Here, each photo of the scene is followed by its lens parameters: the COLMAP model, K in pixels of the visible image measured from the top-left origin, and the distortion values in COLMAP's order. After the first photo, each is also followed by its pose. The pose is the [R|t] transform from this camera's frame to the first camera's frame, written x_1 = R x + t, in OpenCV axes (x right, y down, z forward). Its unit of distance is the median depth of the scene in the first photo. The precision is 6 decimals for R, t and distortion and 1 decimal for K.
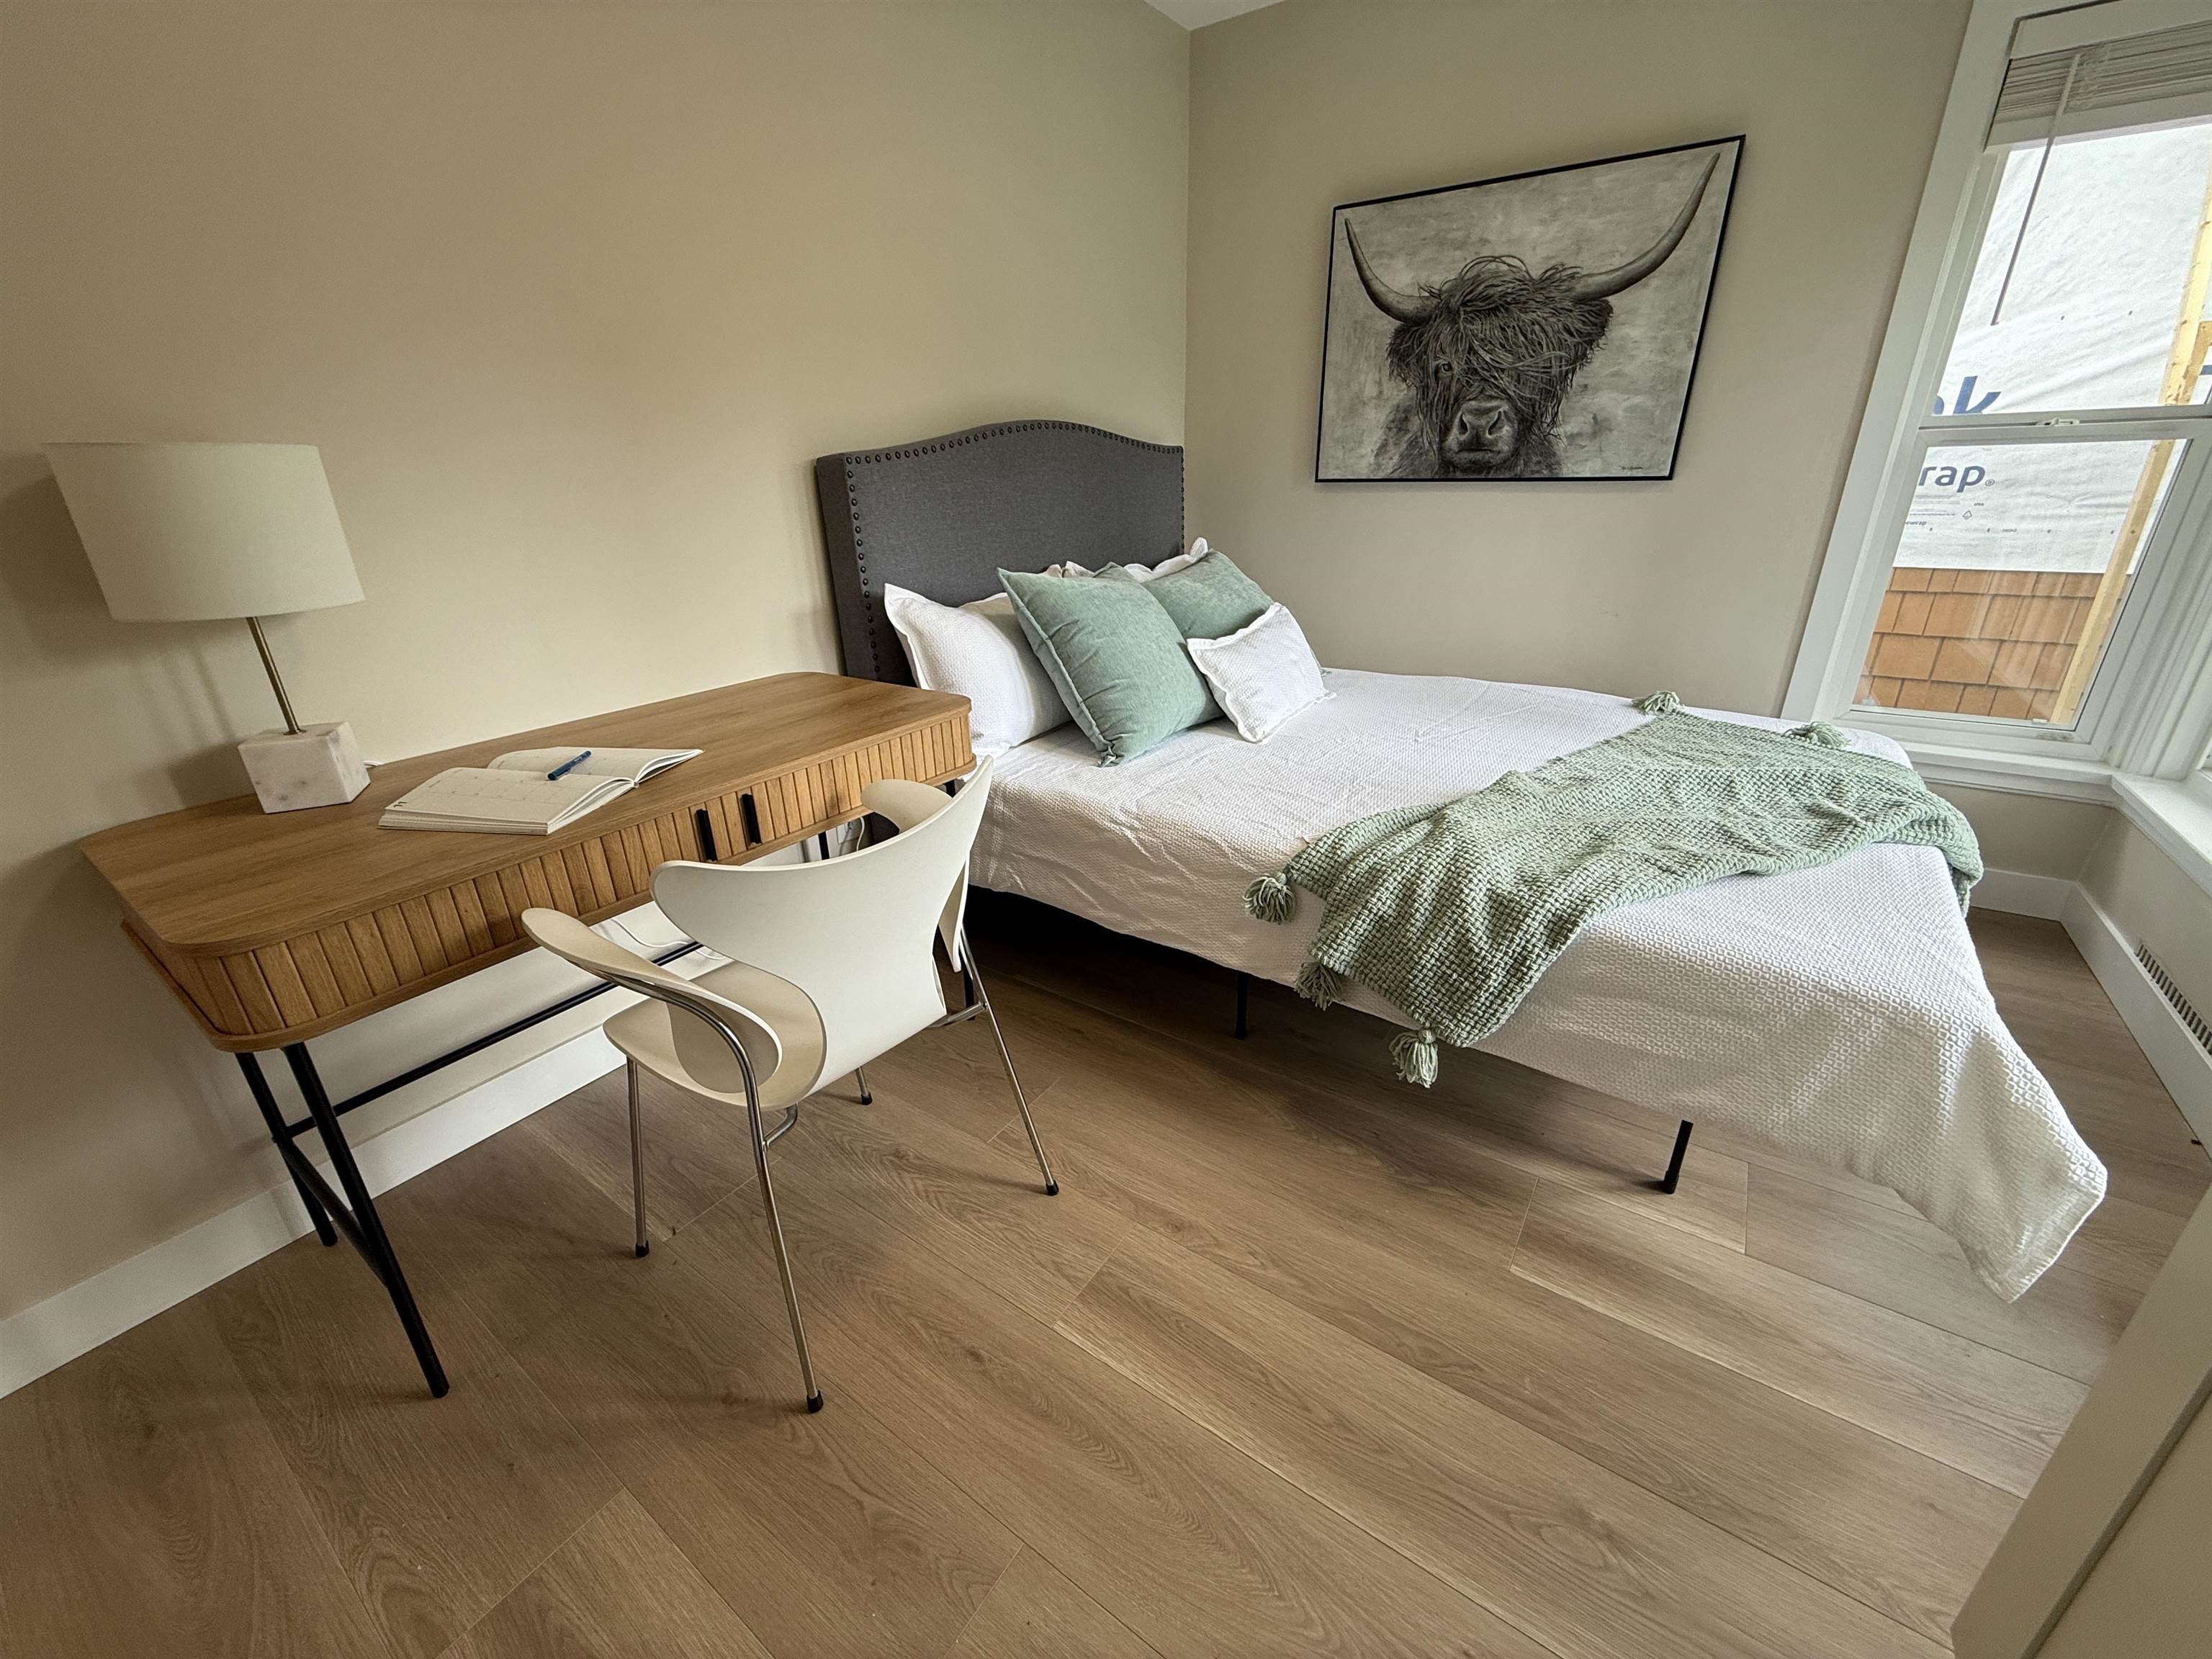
lens RADIAL K [[890.3, 0, 1102.7], [0, 890.3, 822.7], [0, 0, 1]] dist [-0.004201, -0.000259]
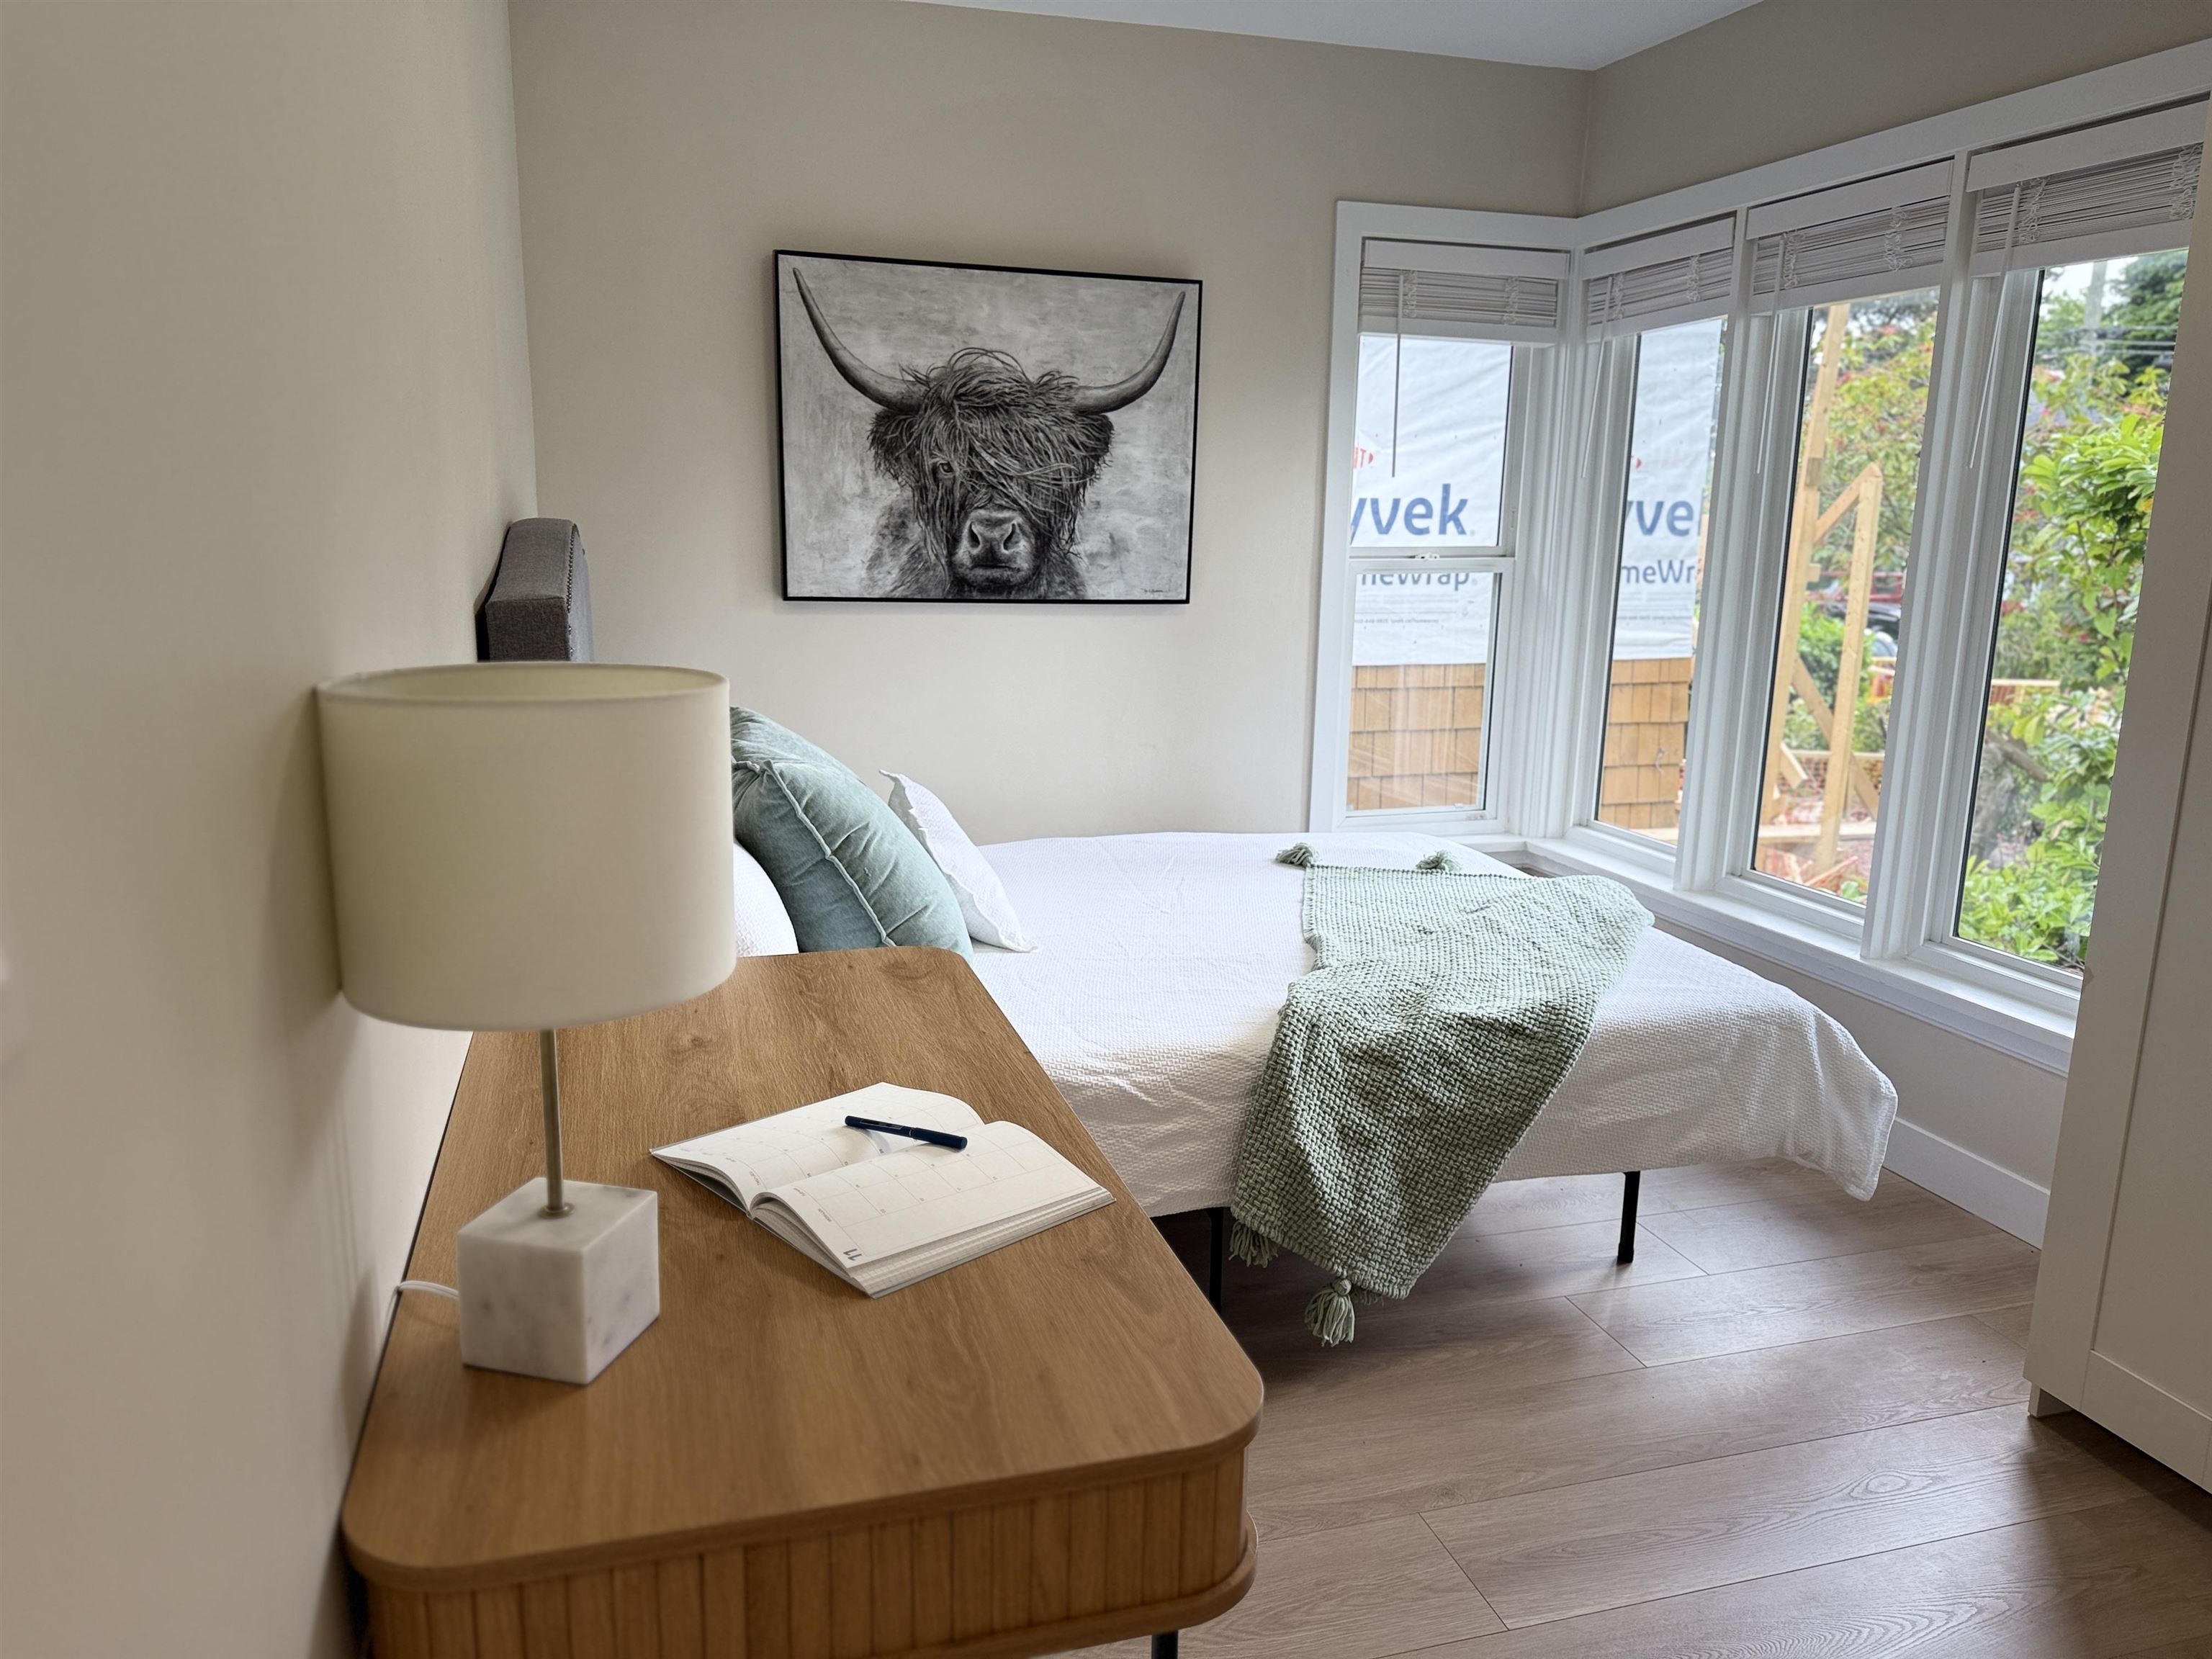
lens RADIAL K [[1547.2, 0, 1102.2], [0, 1547.2, 839.2], [0, 0, 1]] dist [0.054905, -0.002981]
pose [[0.620047, -0.129108, 0.773868, -0.693975], [0.256650, 0.965477, -0.044561, -0.093822], [-0.741399, 0.226243, 0.631777, 0.088203]]
